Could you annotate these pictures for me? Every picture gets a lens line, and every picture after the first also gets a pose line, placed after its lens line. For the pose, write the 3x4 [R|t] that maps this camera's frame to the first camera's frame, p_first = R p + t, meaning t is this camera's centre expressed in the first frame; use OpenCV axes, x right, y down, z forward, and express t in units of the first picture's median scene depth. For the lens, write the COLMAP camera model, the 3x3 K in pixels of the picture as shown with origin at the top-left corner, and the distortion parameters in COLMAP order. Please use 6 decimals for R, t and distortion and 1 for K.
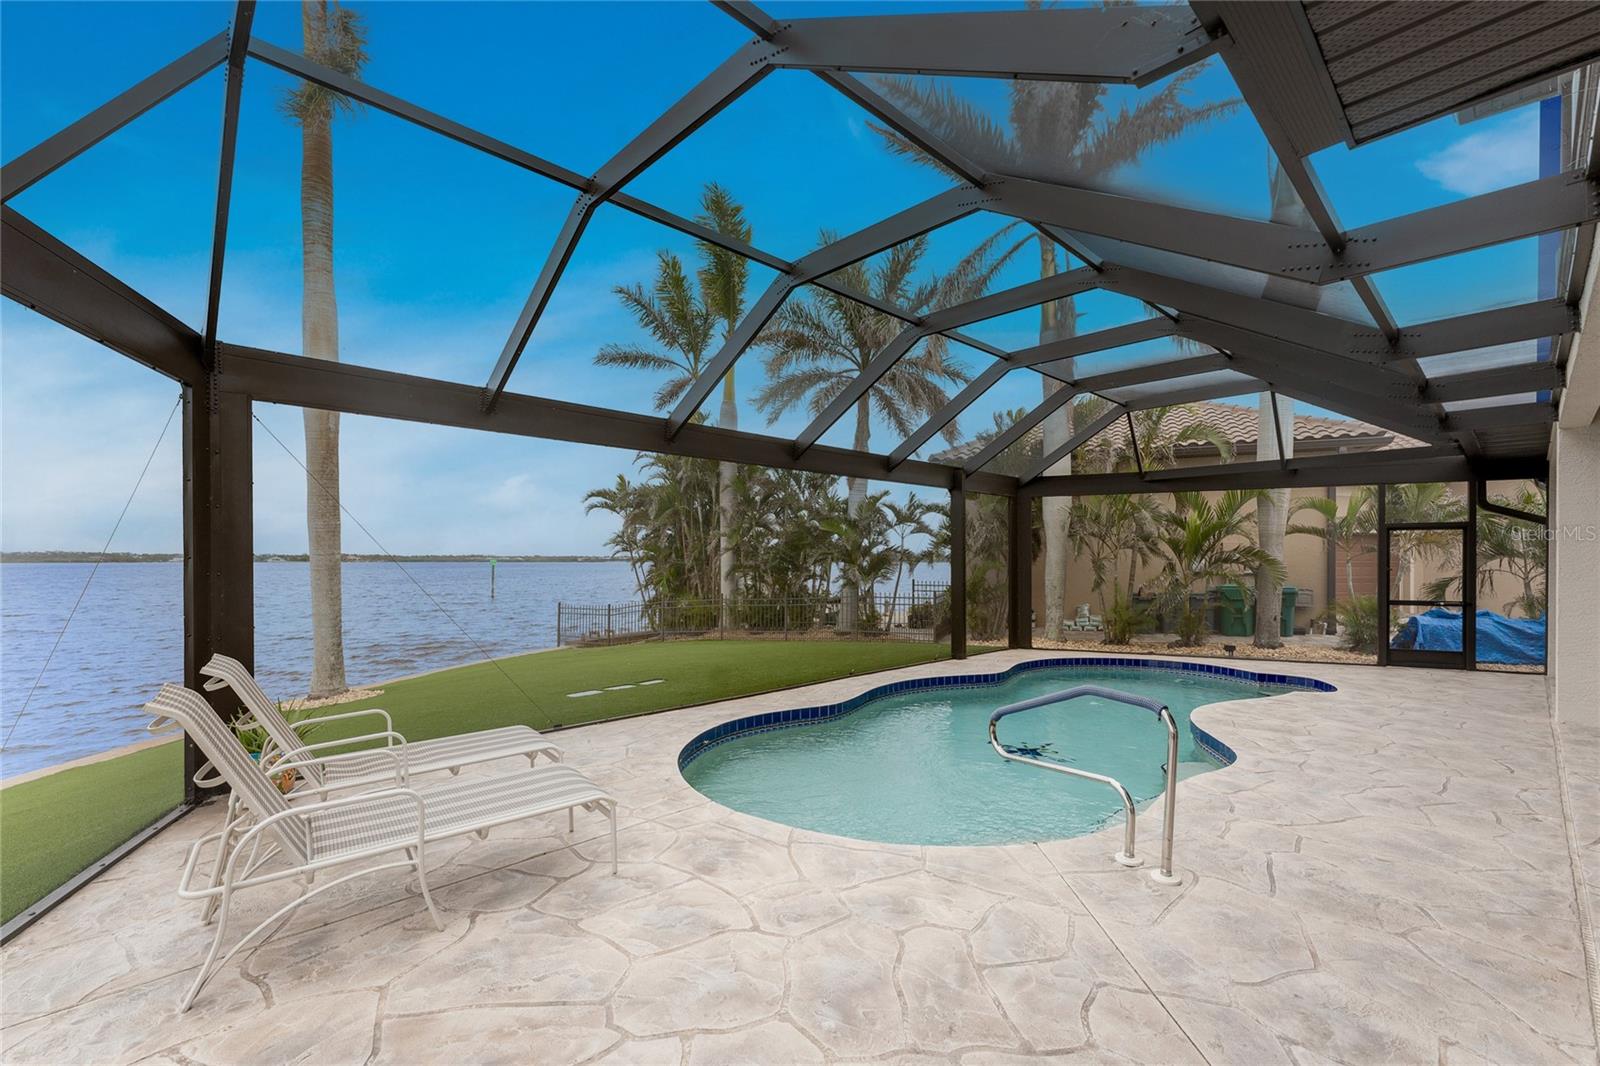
lens RADIAL K [[667.0, 0, 754.8], [0, 667.0, 565.9], [0, 0, 1]] dist [0.002071, -0.000587]
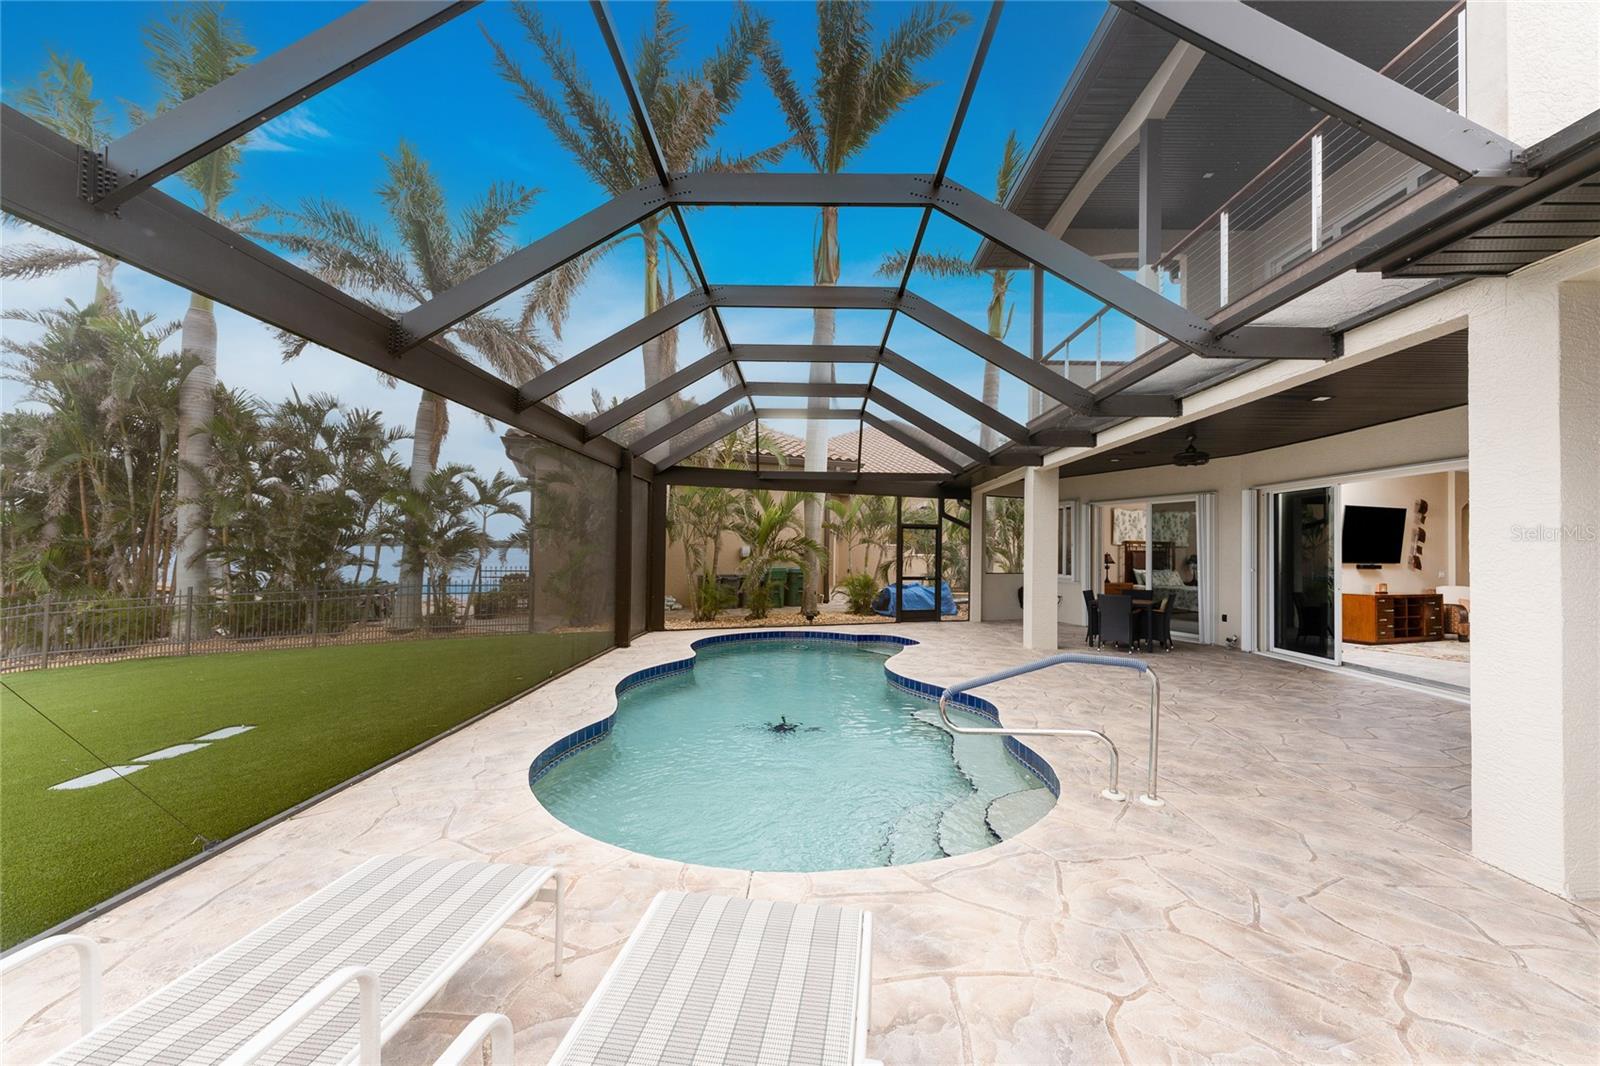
lens RADIAL K [[651.8, 0, 797.0], [0, 651.8, 546.7], [0, 0, 1]] dist [-0.002921, 0.000265]
pose [[0.693355, 0.014196, 0.720456, -0.157705], [-0.009150, 0.999899, -0.010896, 0.003035], [-0.720538, 0.000963, 0.693415, 0.139763]]
